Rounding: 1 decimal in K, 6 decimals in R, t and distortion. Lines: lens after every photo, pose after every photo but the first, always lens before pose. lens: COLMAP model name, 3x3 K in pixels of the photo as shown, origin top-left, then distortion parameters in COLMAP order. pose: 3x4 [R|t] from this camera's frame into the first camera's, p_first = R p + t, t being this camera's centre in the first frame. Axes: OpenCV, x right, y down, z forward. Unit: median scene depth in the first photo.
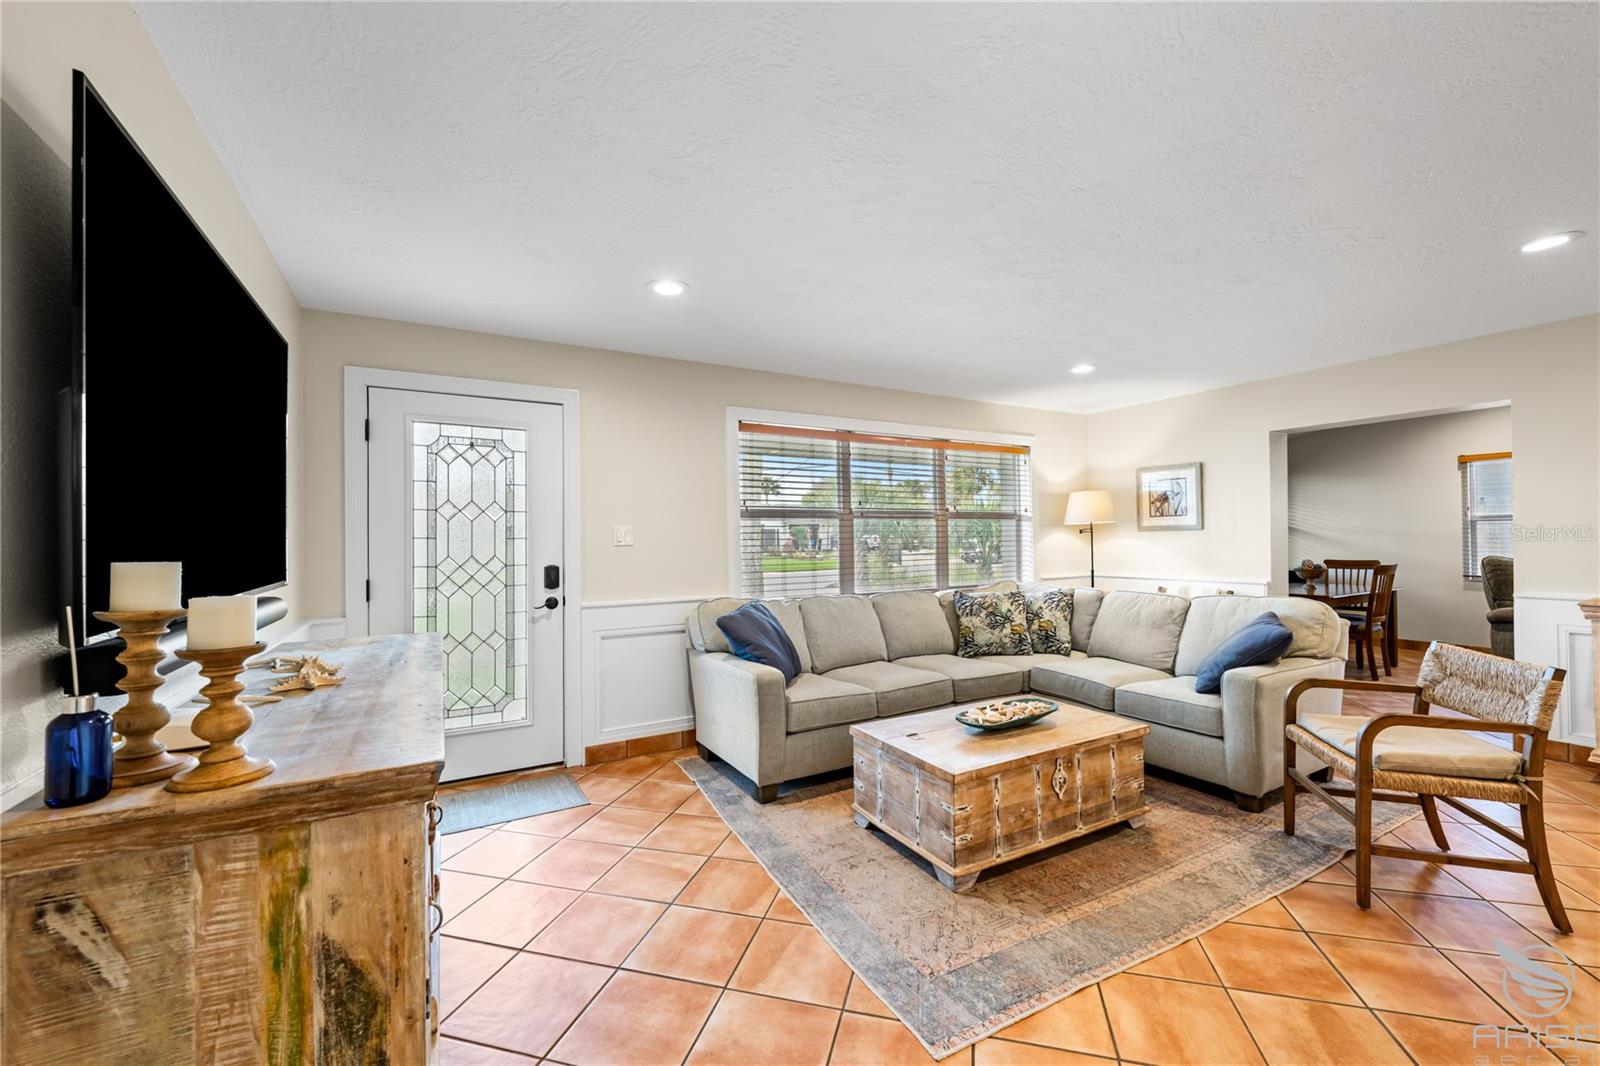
lens RADIAL K [[634.3, 0, 802.4], [0, 634.3, 536.0], [0, 0, 1]] dist [-0.001259, 0.000087]
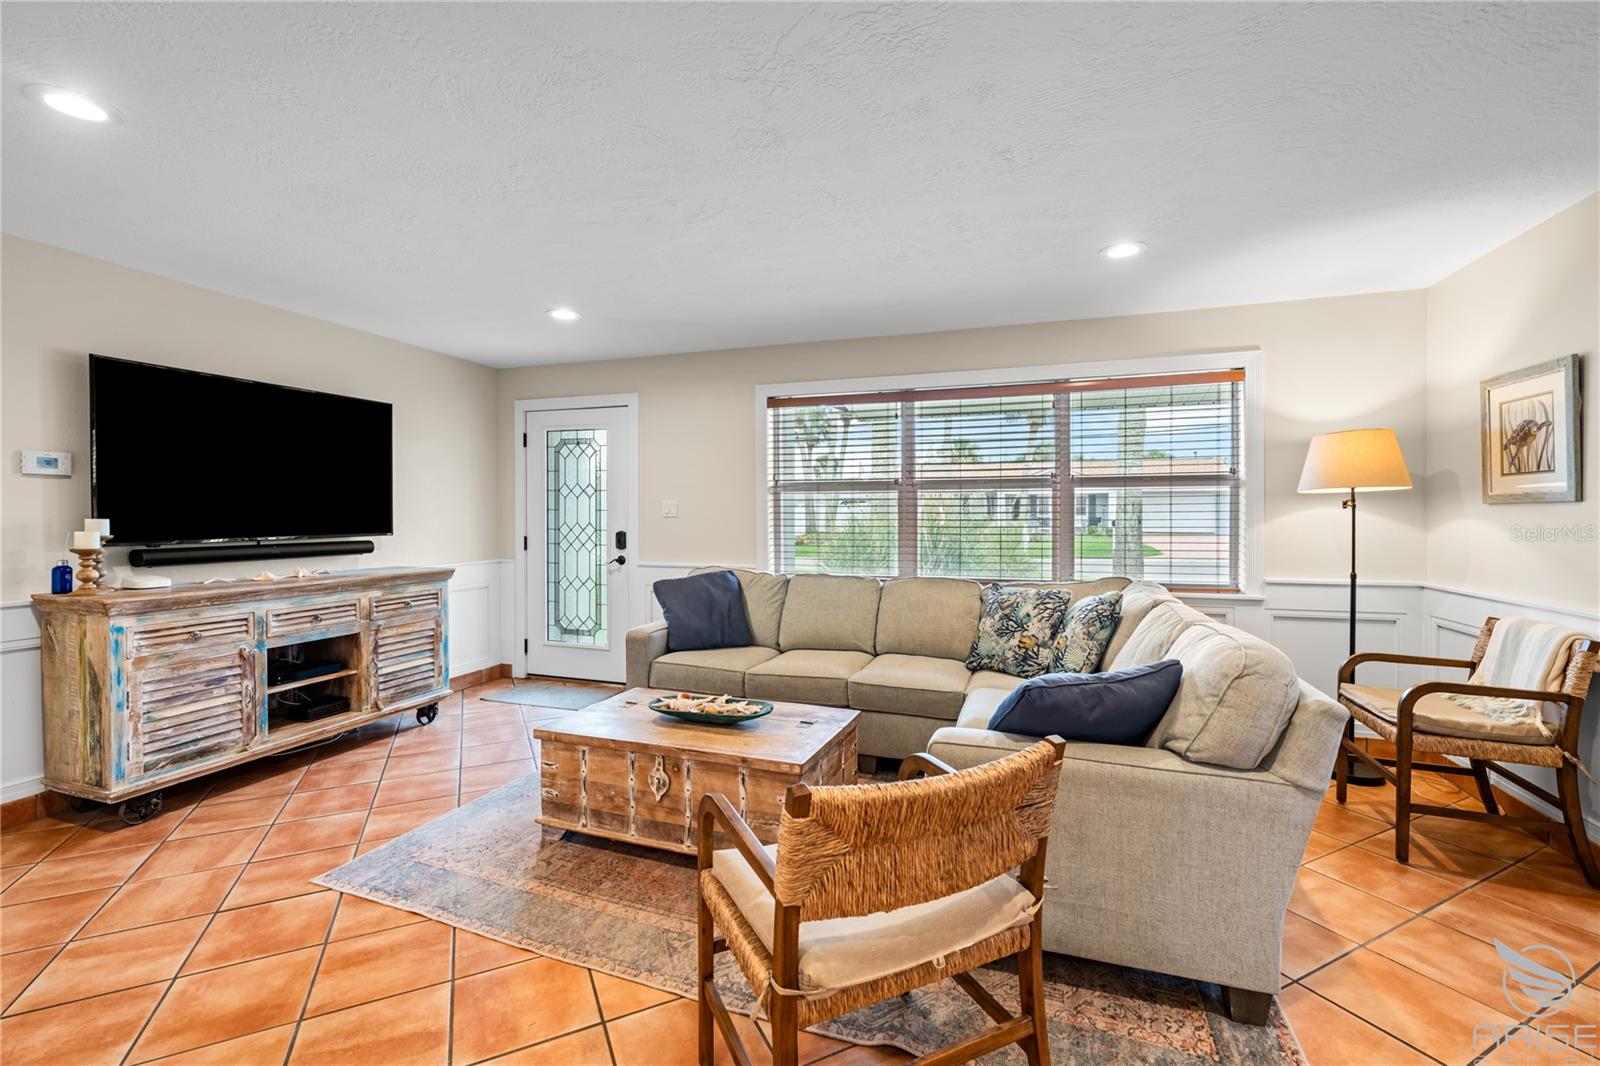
lens RADIAL K [[675.6, 0, 802.0], [0, 675.6, 521.2], [0, 0, 1]] dist [-0.004480, 0.000328]
pose [[0.659380, 0.020109, -0.751541, 0.914076], [-0.003238, 0.999709, 0.023908, -0.008911], [0.751803, -0.013331, 0.659253, 0.375065]]
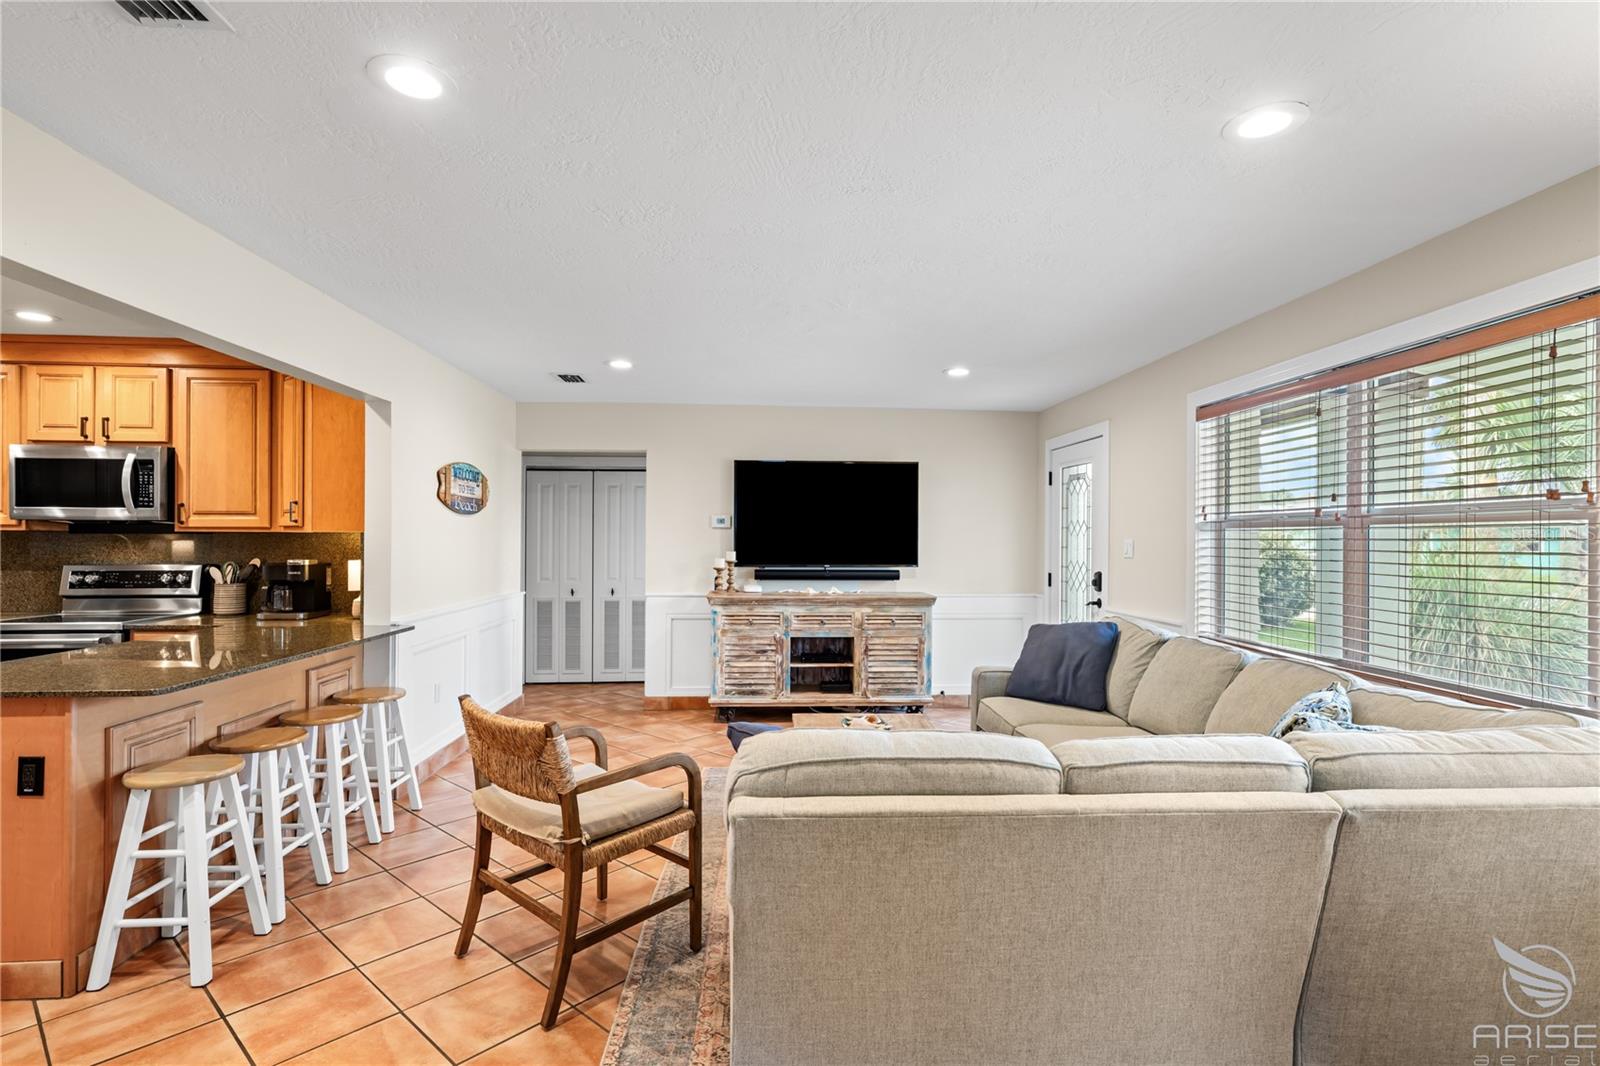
lens RADIAL K [[780.7, 0, 808.6], [0, 780.7, 538.7], [0, 0, 1]] dist [-0.001967, 0.001024]
pose [[-0.436551, 0.008502, -0.899640, 1.206324], [0.003491, 0.999964, 0.007757, -0.030401], [0.899673, 0.000246, -0.436564, 1.181625]]
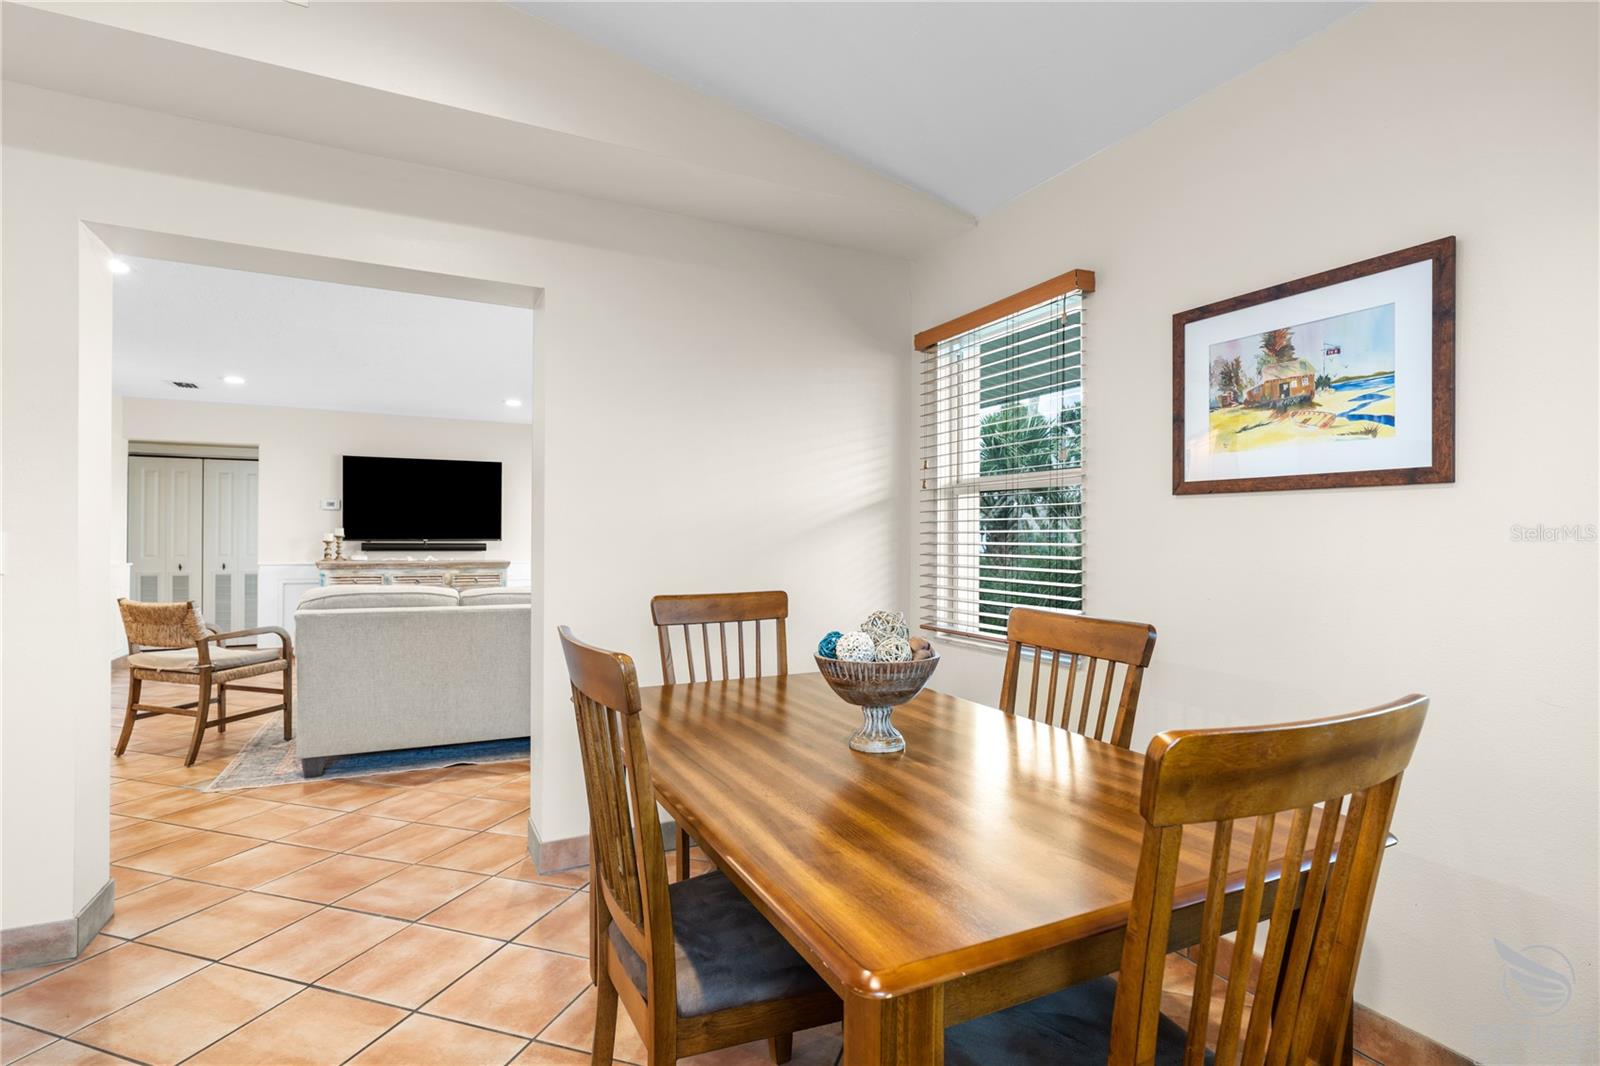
lens RADIAL K [[780.7, 0, 807.0], [0, 780.7, 535.6], [0, 0, 1]] dist [-0.001967, 0.001024]
pose [[-0.049725, 0.007371, -0.998736, 1.828391], [-0.000370, 0.999973, 0.007399, 0.014835], [0.998763, 0.000737, -0.049721, 1.679213]]
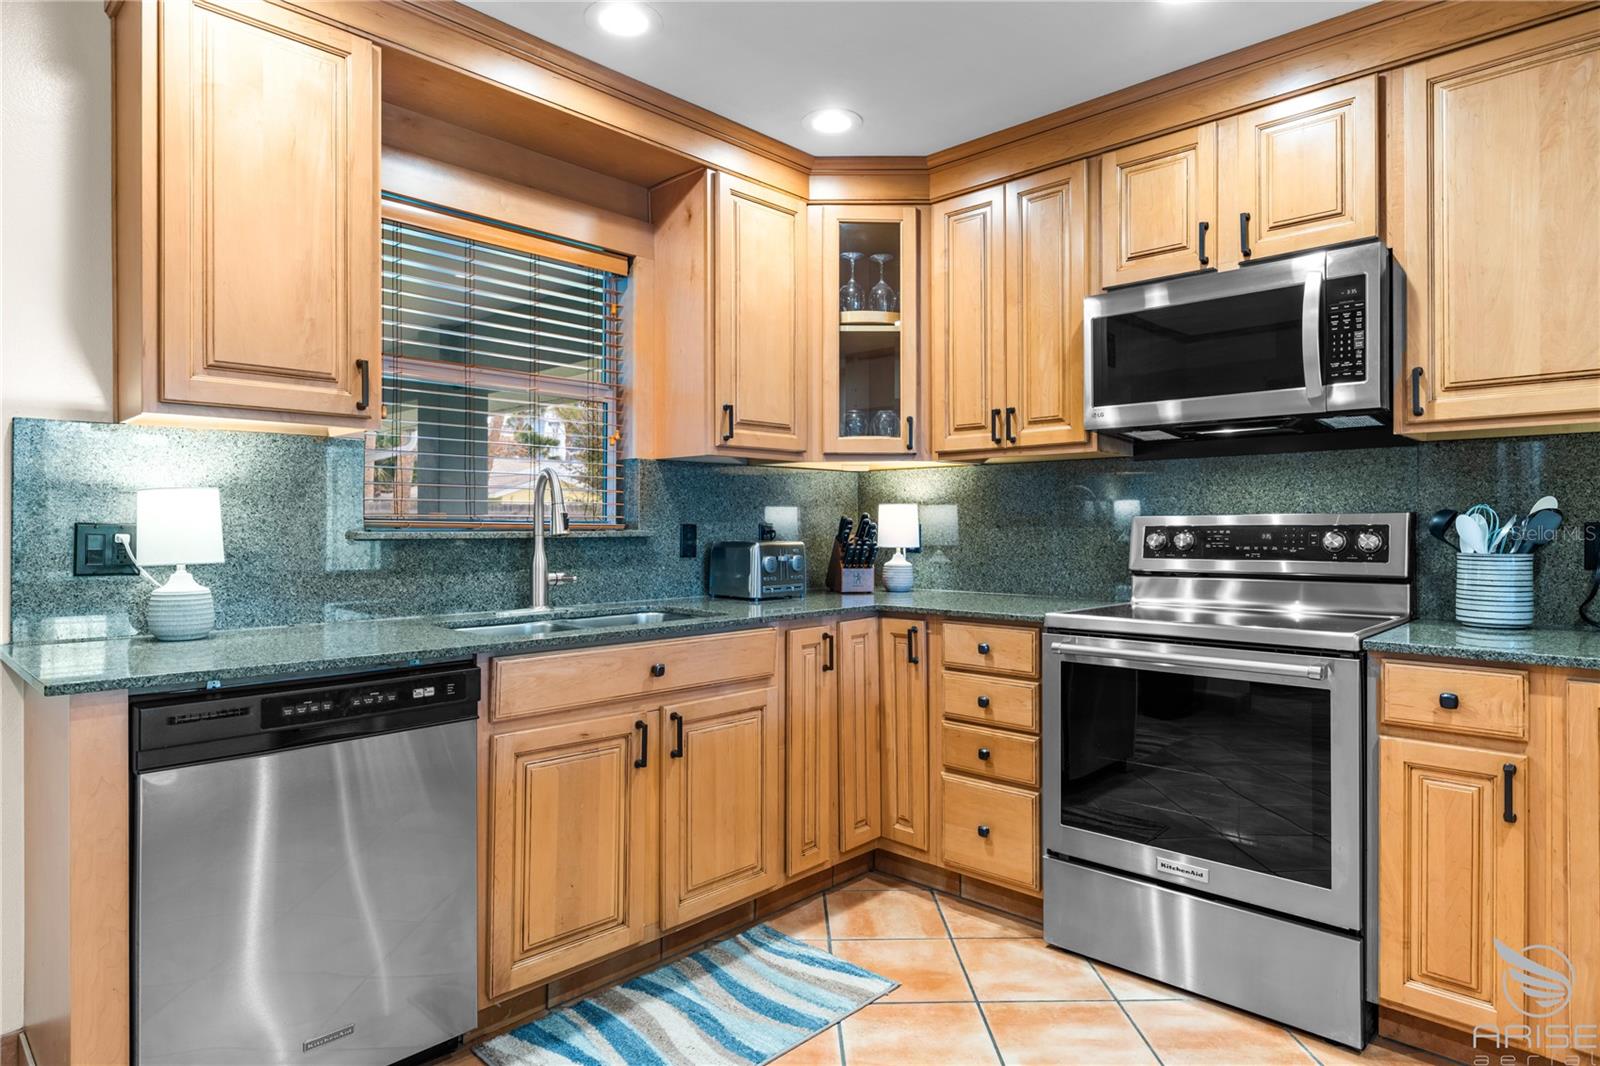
lens RADIAL K [[904.4, 0, 802.6], [0, 904.4, 524.0], [0, 0, 1]] dist [0.002208, -0.000306]
pose [[-0.958339, 0.012318, -0.285369, 1.121183], [0.013346, 0.999910, -0.001661, 0.023082], [0.285322, -0.005400, -0.958416, 0.240598]]
